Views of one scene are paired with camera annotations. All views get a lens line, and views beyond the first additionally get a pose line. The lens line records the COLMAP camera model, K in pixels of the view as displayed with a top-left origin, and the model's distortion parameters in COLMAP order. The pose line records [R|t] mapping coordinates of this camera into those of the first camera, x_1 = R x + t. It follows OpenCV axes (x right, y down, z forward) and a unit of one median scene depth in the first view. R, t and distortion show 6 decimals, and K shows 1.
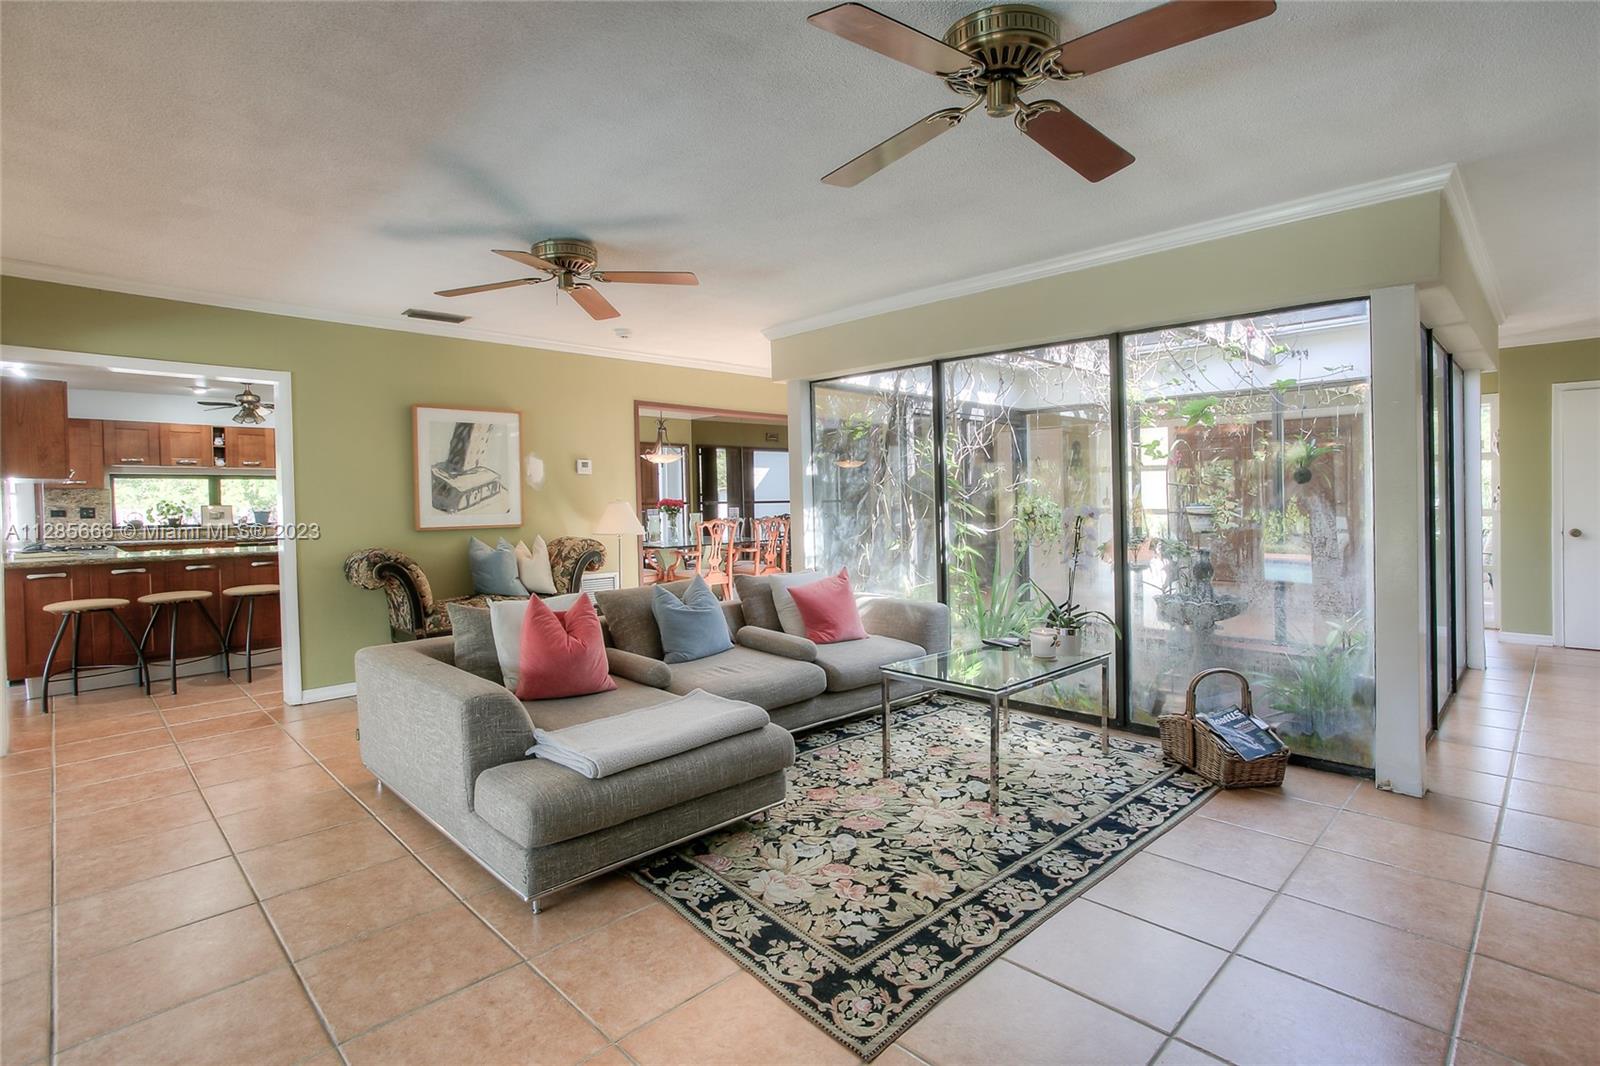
lens RADIAL K [[773.4, 0, 800.0], [0, 773.4, 533.0], [0, 0, 1]] dist [-0.044723, 0.029708]
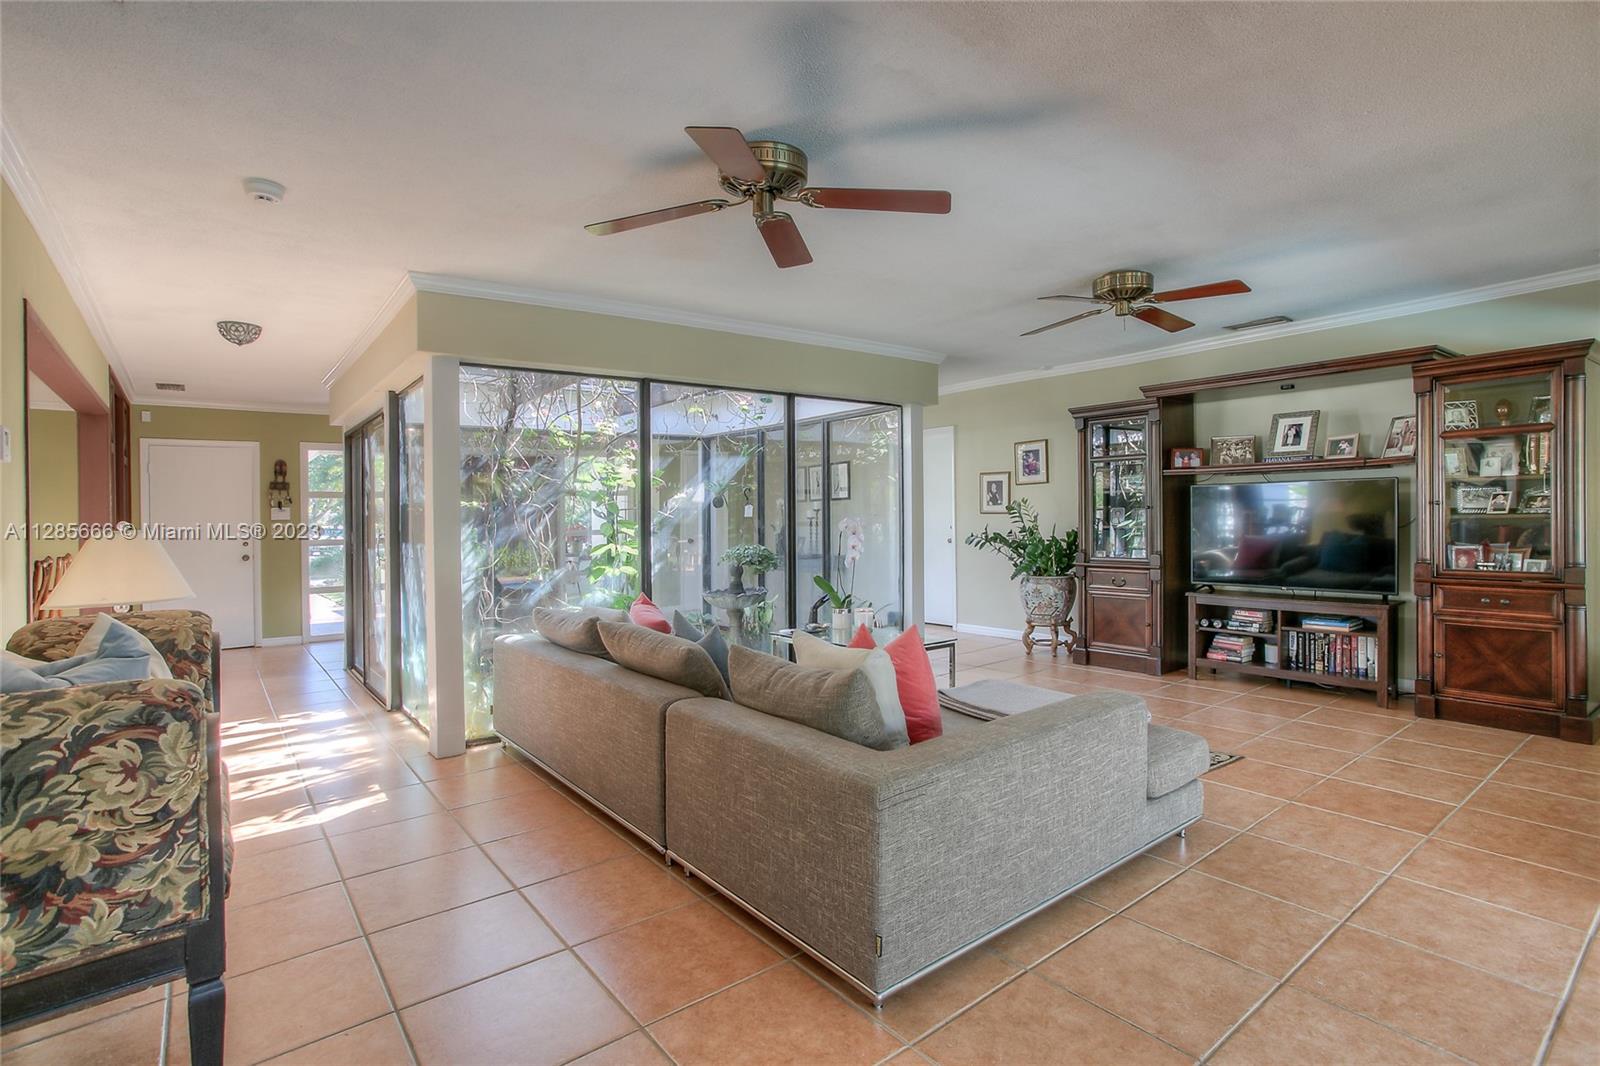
lens RADIAL K [[773.4, 0, 800.0], [0, 773.4, 533.0], [0, 0, 1]] dist [-0.044723, 0.029708]
pose [[0.120599, -0.010427, 0.992647, -1.239136], [0.065673, 0.997838, 0.002502, -0.019230], [-0.990527, 0.064888, 0.121023, 1.088522]]
